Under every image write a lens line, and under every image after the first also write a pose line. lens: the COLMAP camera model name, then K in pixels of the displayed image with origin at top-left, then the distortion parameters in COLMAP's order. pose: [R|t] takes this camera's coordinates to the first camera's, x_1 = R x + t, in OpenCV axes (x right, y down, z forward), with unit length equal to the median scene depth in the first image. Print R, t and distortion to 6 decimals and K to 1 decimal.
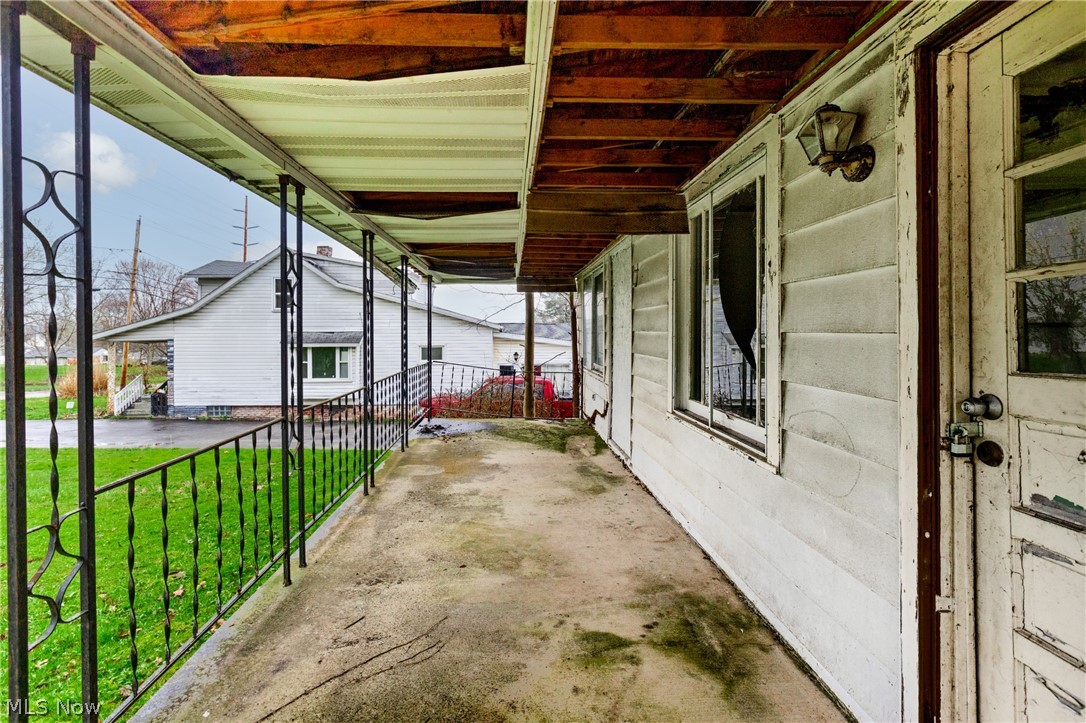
lens RADIAL K [[498.9, 0, 533.0], [0, 498.9, 327.8], [0, 0, 1]] dist [-0.003158, -0.000784]
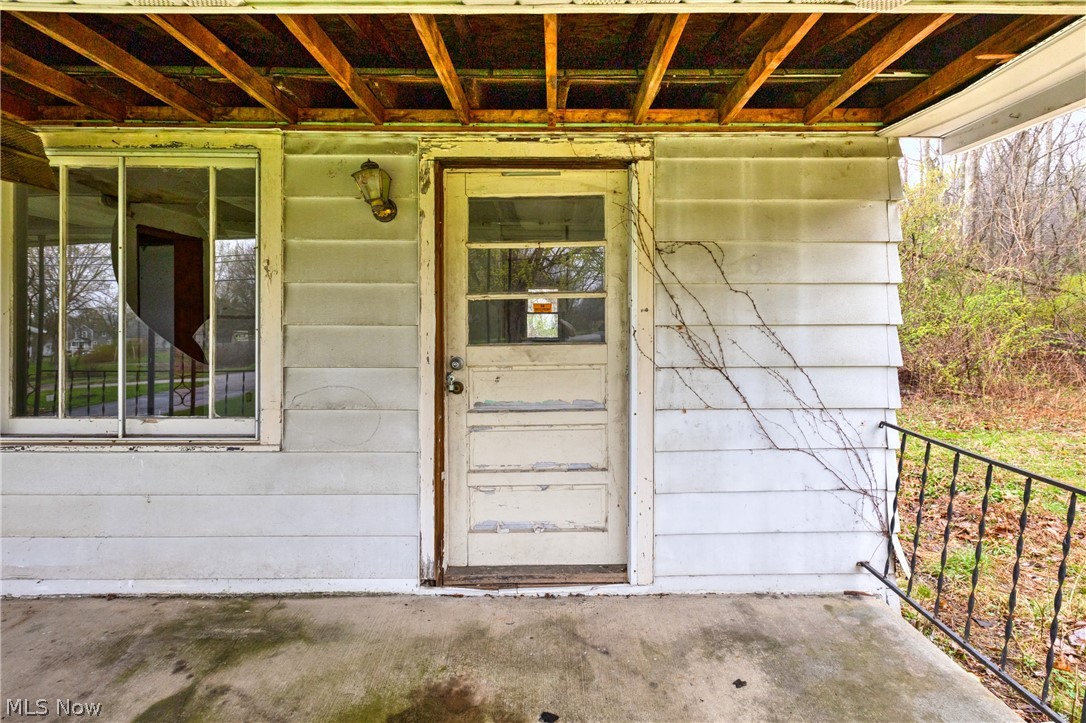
lens RADIAL K [[498.9, 0, 549.0], [0, 498.9, 328.8], [0, 0, 1]] dist [-0.003158, -0.000784]
pose [[0.039864, -0.013151, 0.999119, -0.810711], [-0.010263, 0.999855, 0.013570, -0.005078], [-0.999152, -0.010795, 0.039723, 0.463849]]
